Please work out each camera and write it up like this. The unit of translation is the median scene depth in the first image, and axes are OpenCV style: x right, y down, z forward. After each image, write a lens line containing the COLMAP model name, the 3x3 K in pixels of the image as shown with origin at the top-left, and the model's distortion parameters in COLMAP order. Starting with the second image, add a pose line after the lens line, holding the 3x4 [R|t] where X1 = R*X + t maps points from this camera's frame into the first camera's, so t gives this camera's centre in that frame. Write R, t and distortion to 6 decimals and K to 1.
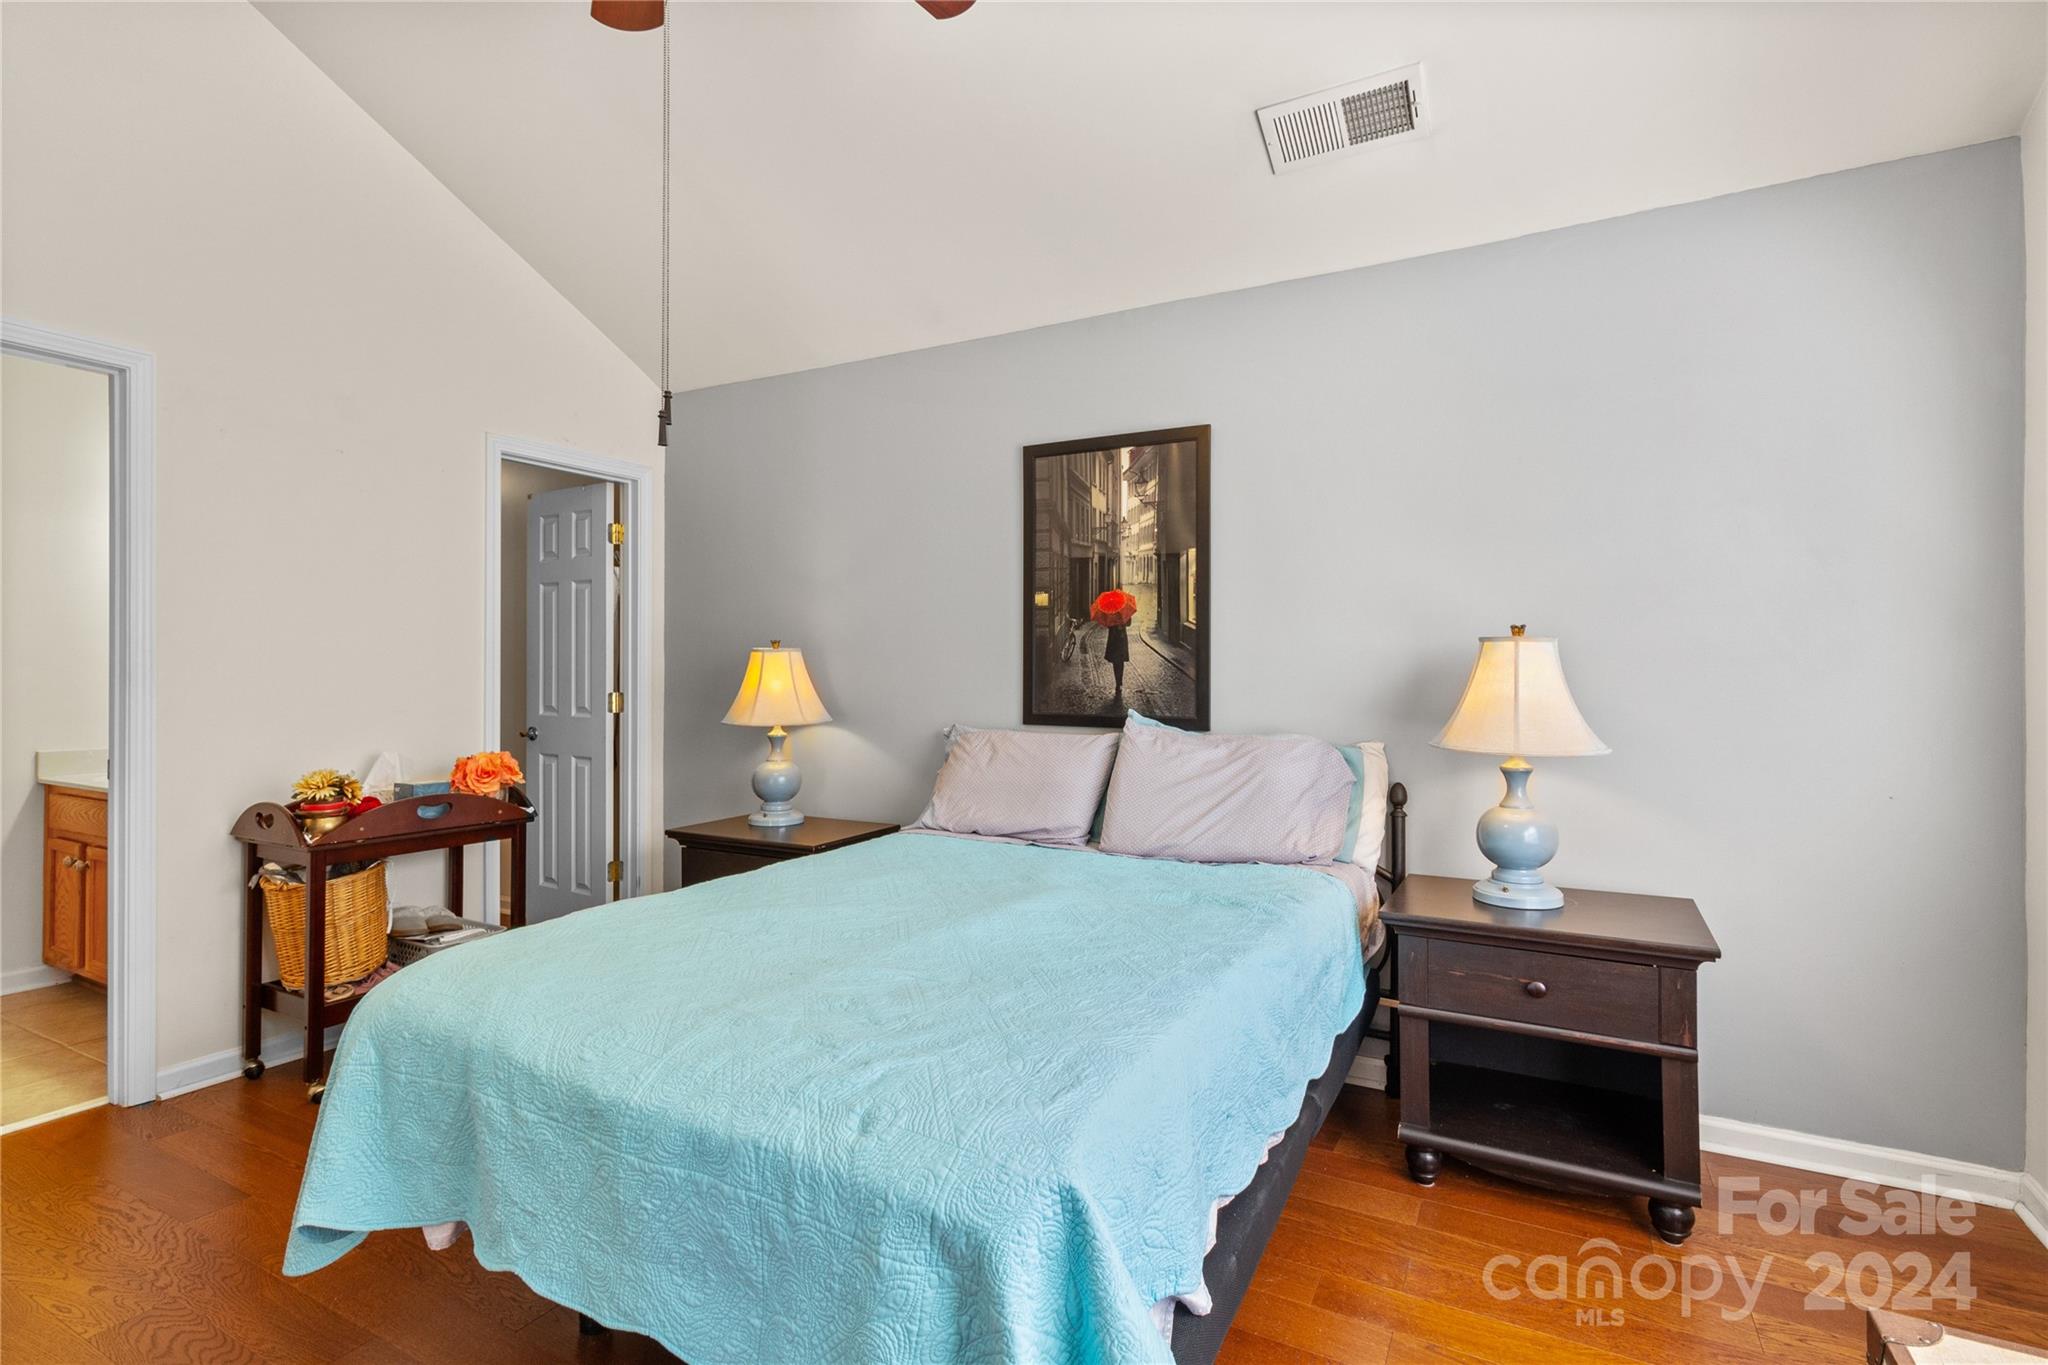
lens RADIAL K [[970.6, 0, 1030.2], [0, 970.6, 669.6], [0, 0, 1]] dist [0.001731, 0.000863]
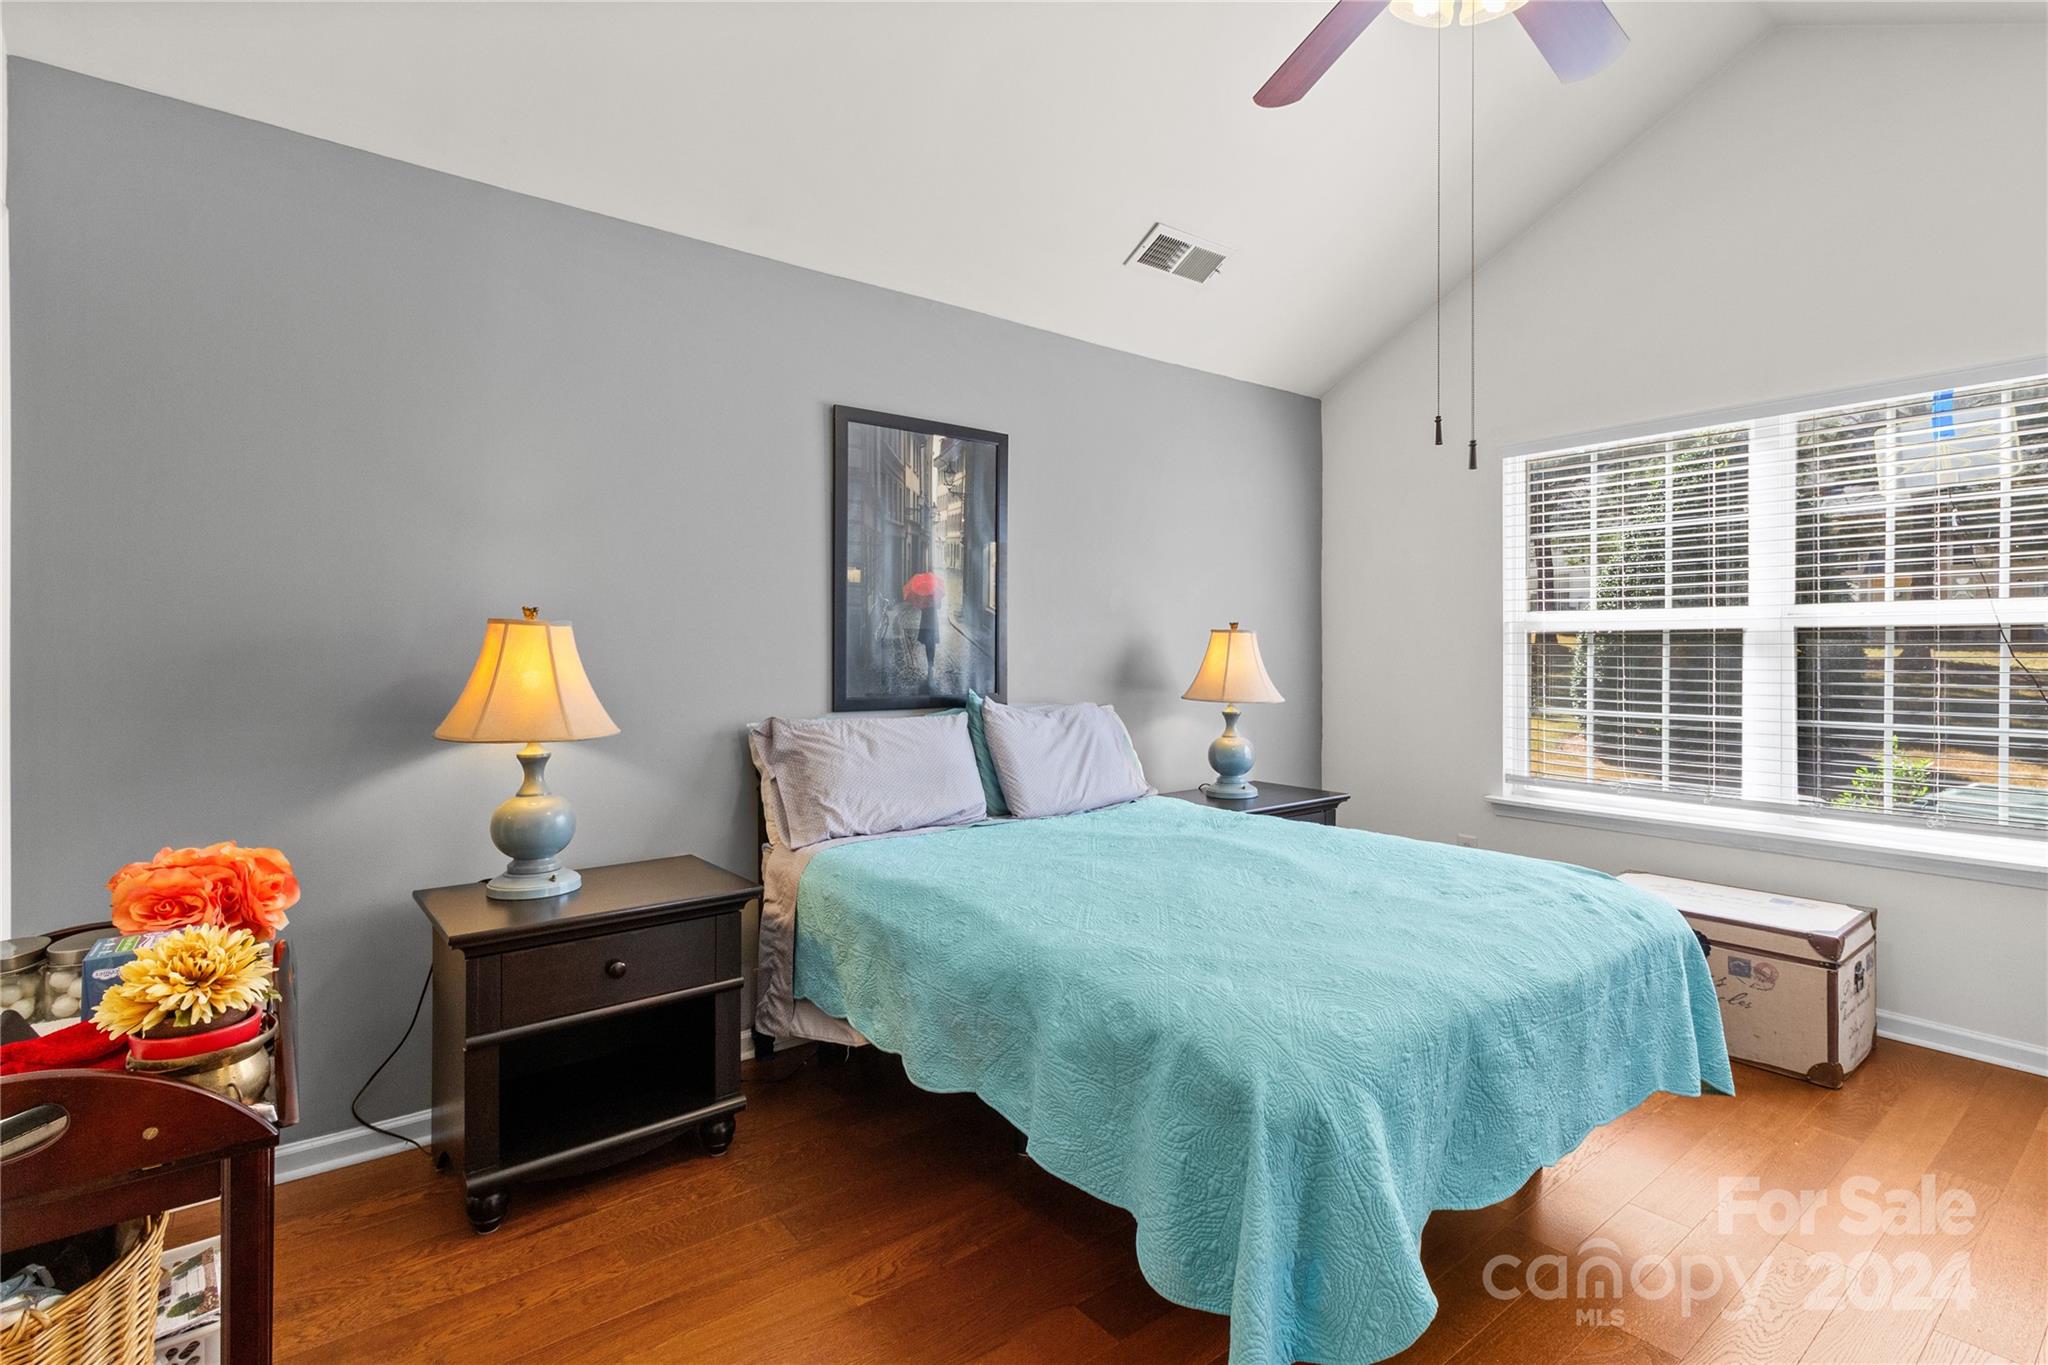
lens RADIAL K [[970.6, 0, 1060.1], [0, 970.6, 653.3], [0, 0, 1]] dist [0.001731, 0.000863]
pose [[0.396505, -0.003294, 0.918027, -0.791623], [0.007709, 0.999970, 0.000259, 0.002919], [-0.918000, 0.006974, 0.396519, 0.472747]]
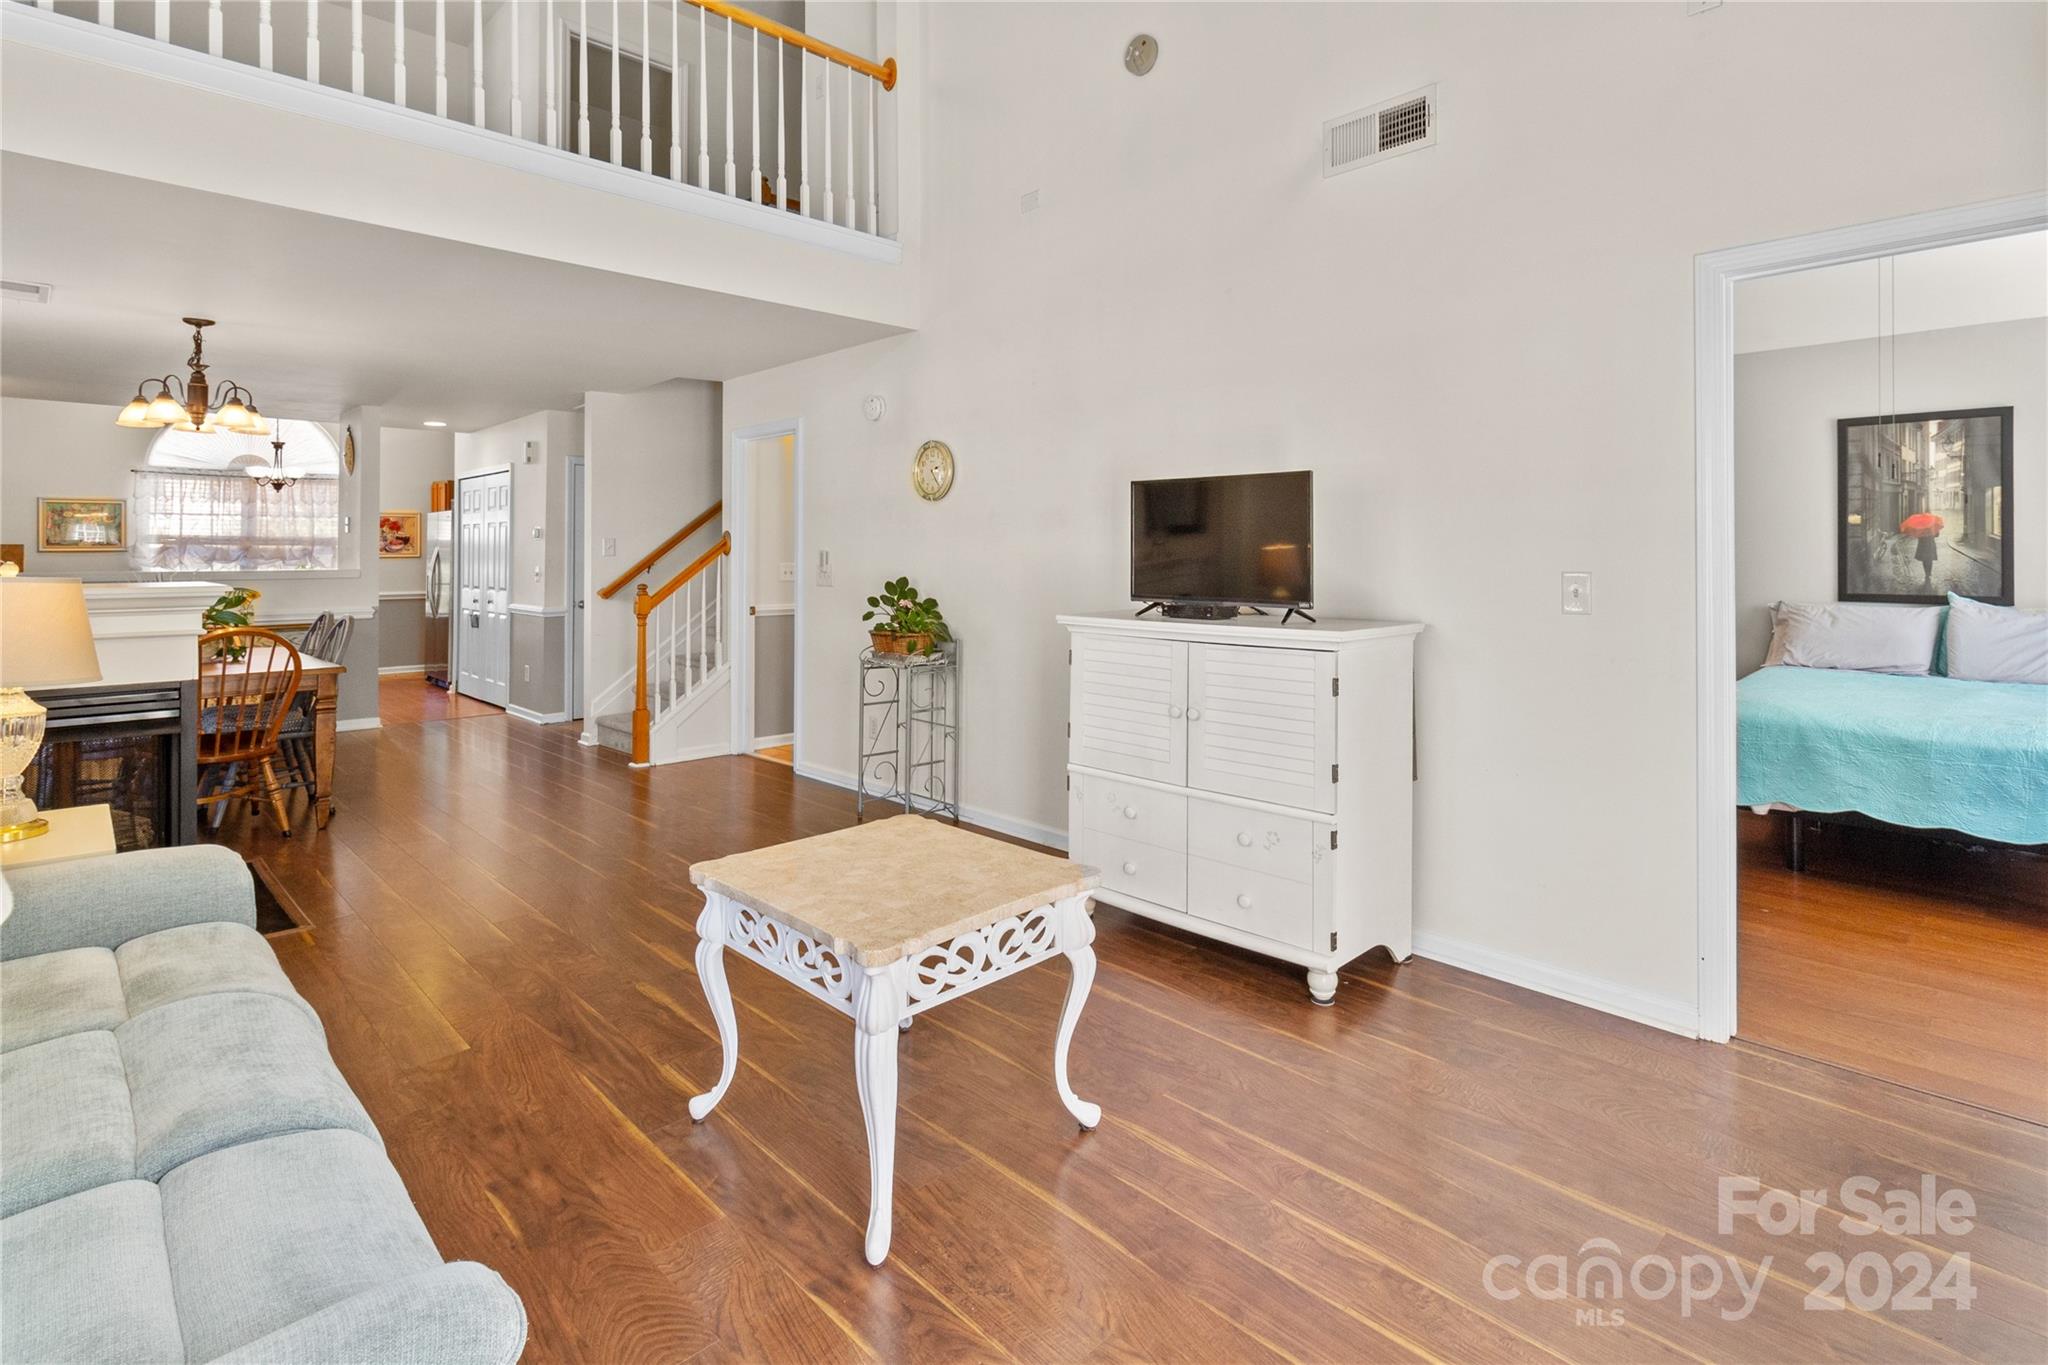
lens RADIAL K [[970.6, 0, 1063.2], [0, 970.6, 554.5], [0, 0, 1]] dist [0.001731, 0.000863]
pose [[0.956679, -0.003481, -0.291124, -0.765173], [0.001019, 0.999962, -0.008609, -0.005701], [0.291143, 0.007940, 0.956647, -0.859070]]
